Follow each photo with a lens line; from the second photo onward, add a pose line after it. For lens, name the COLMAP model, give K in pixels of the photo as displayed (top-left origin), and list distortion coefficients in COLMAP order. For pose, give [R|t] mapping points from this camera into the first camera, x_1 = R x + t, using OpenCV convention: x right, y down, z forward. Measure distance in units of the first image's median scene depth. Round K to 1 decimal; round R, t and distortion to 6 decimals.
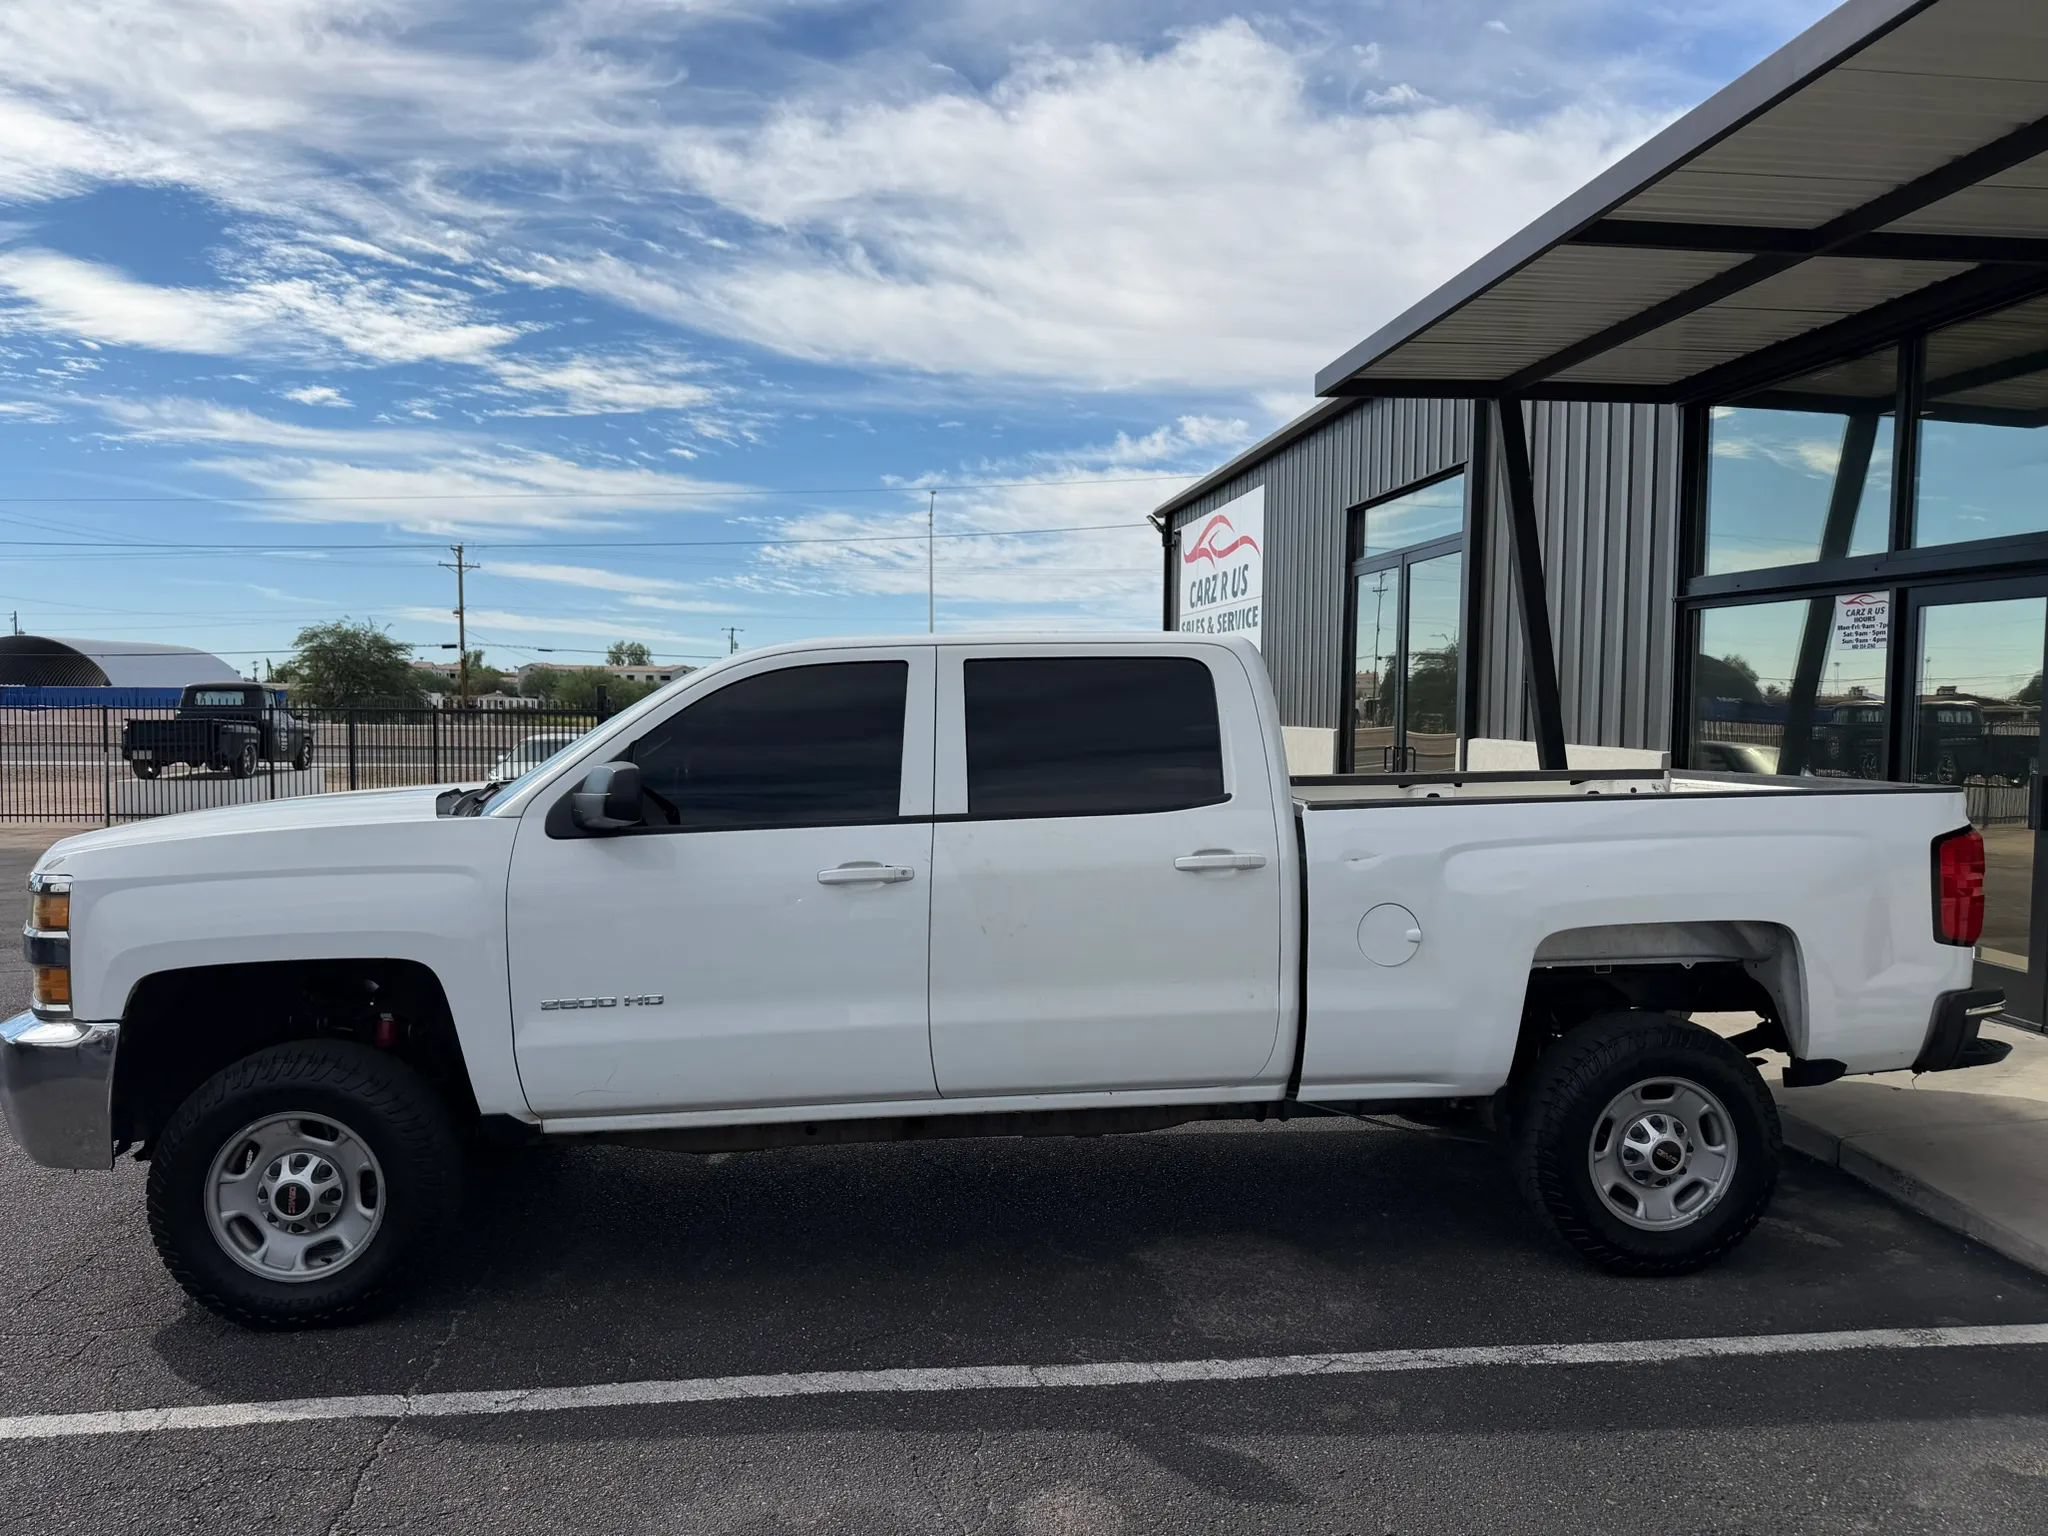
lens RADIAL K [[1442.3, 0, 1104.7], [0, 1442.3, 792.6], [0, 0, 1]] dist [0.007967, -0.011537]
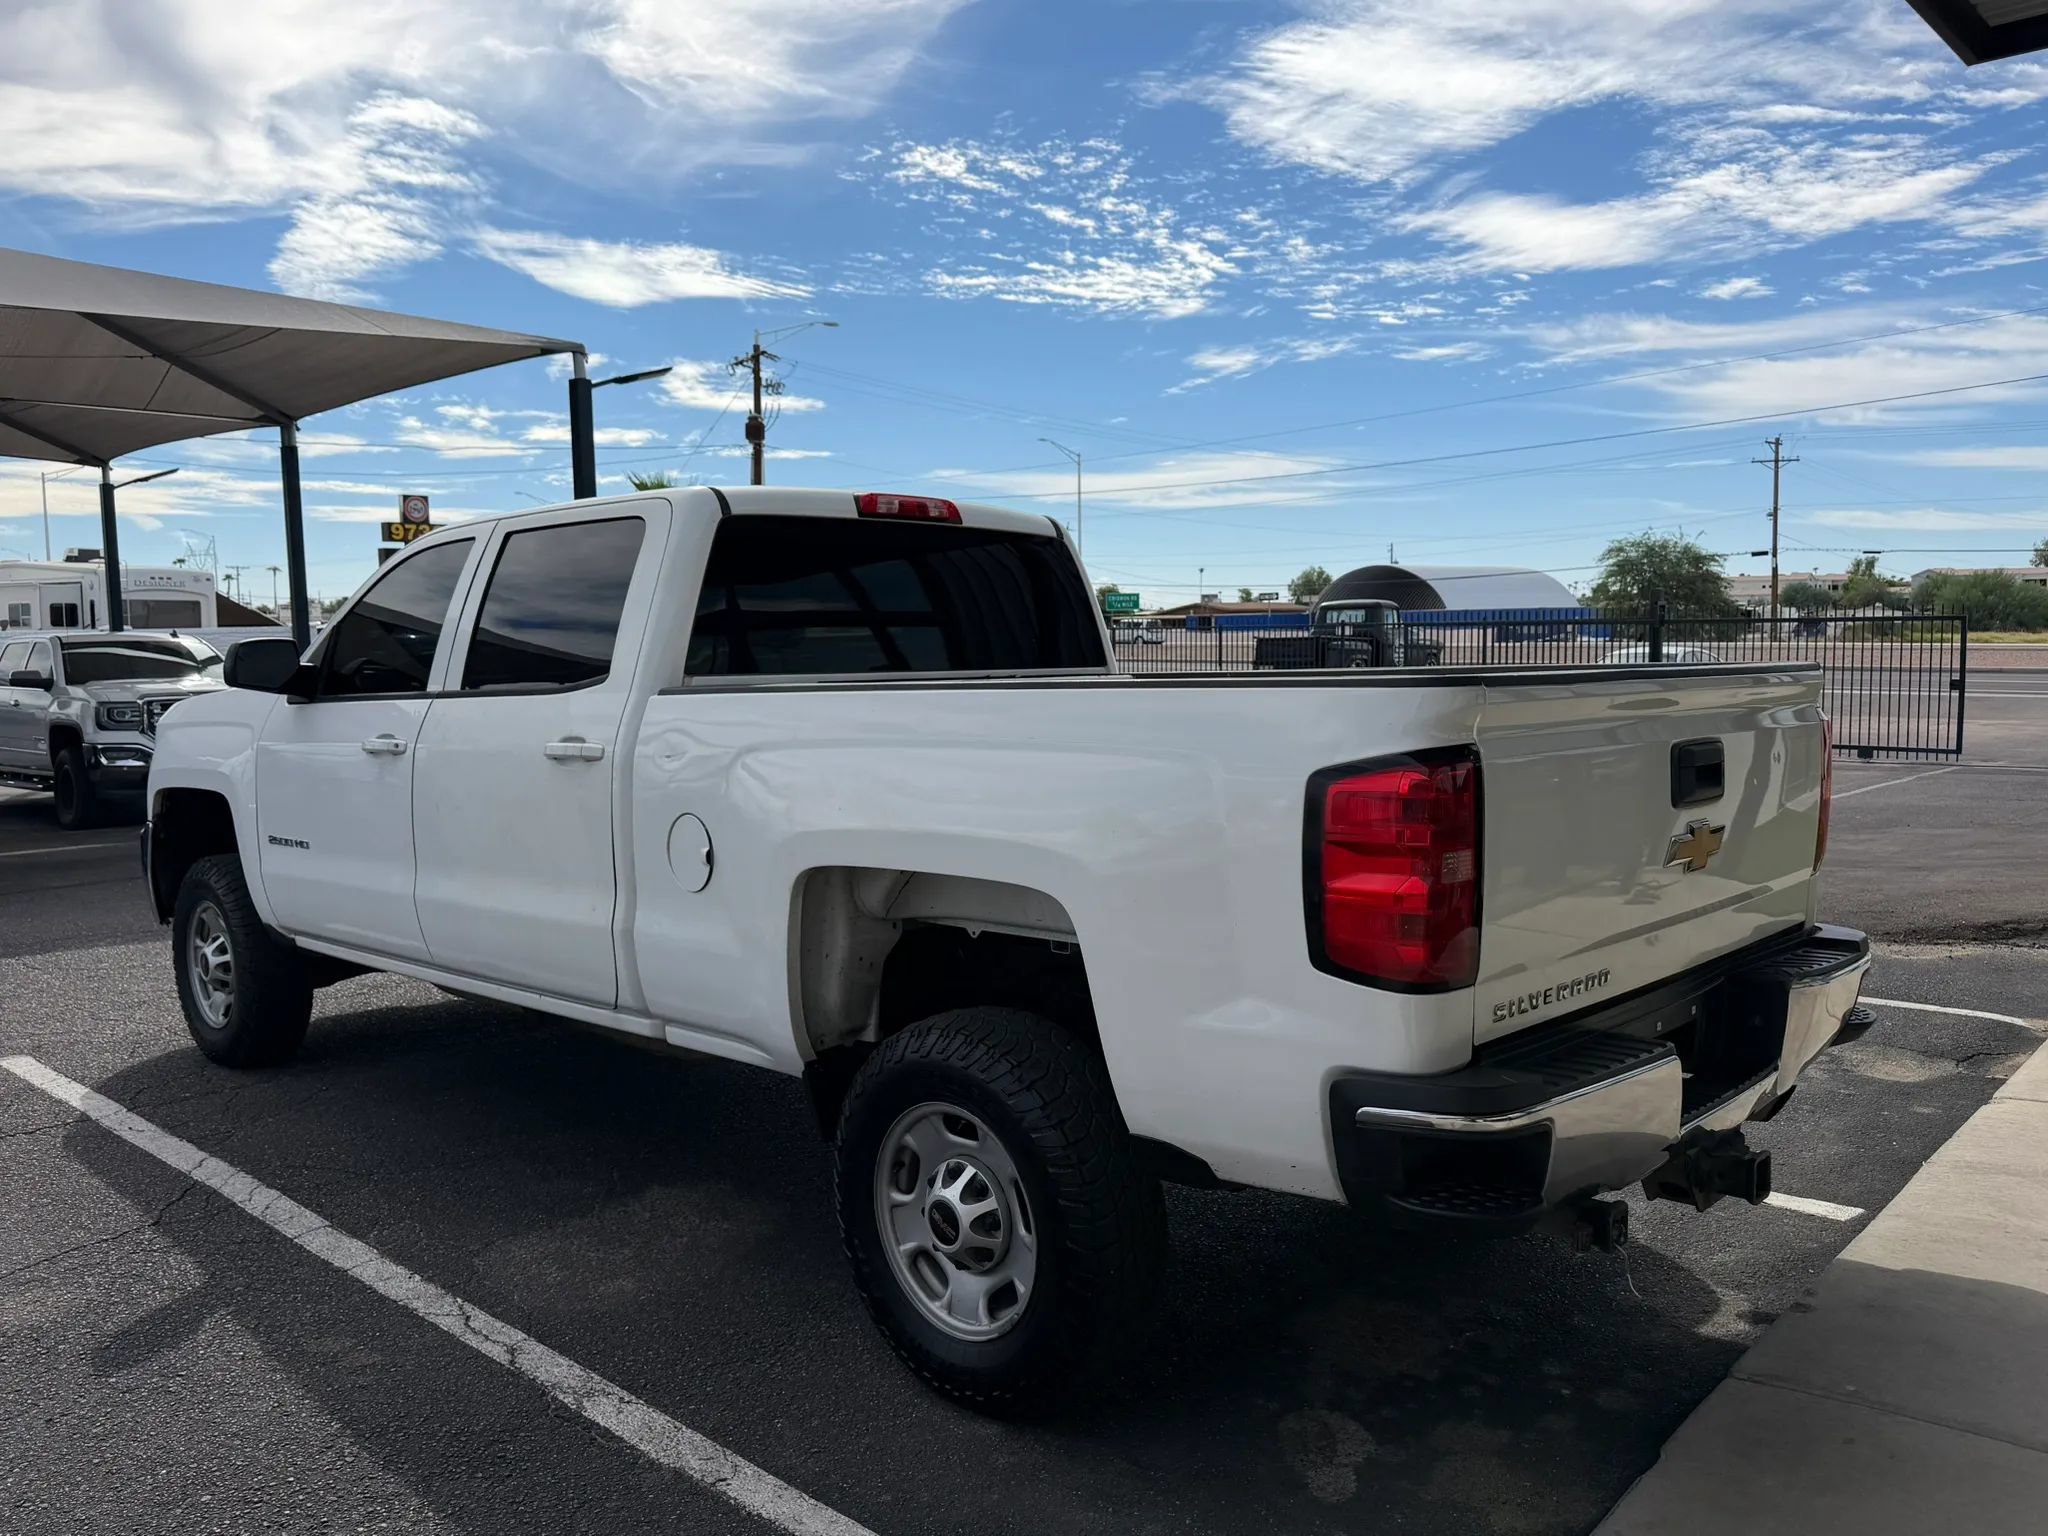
lens RADIAL K [[1609.7, 0, 967.8], [0, 1609.7, 726.8], [0, 0, 1]] dist [0.023733, -0.032118]
pose [[0.635948, 0.031912, -0.771072, 1.084312], [-0.028288, 0.999437, 0.018032, 0.009545], [0.771213, 0.010344, 0.636493, 0.599342]]
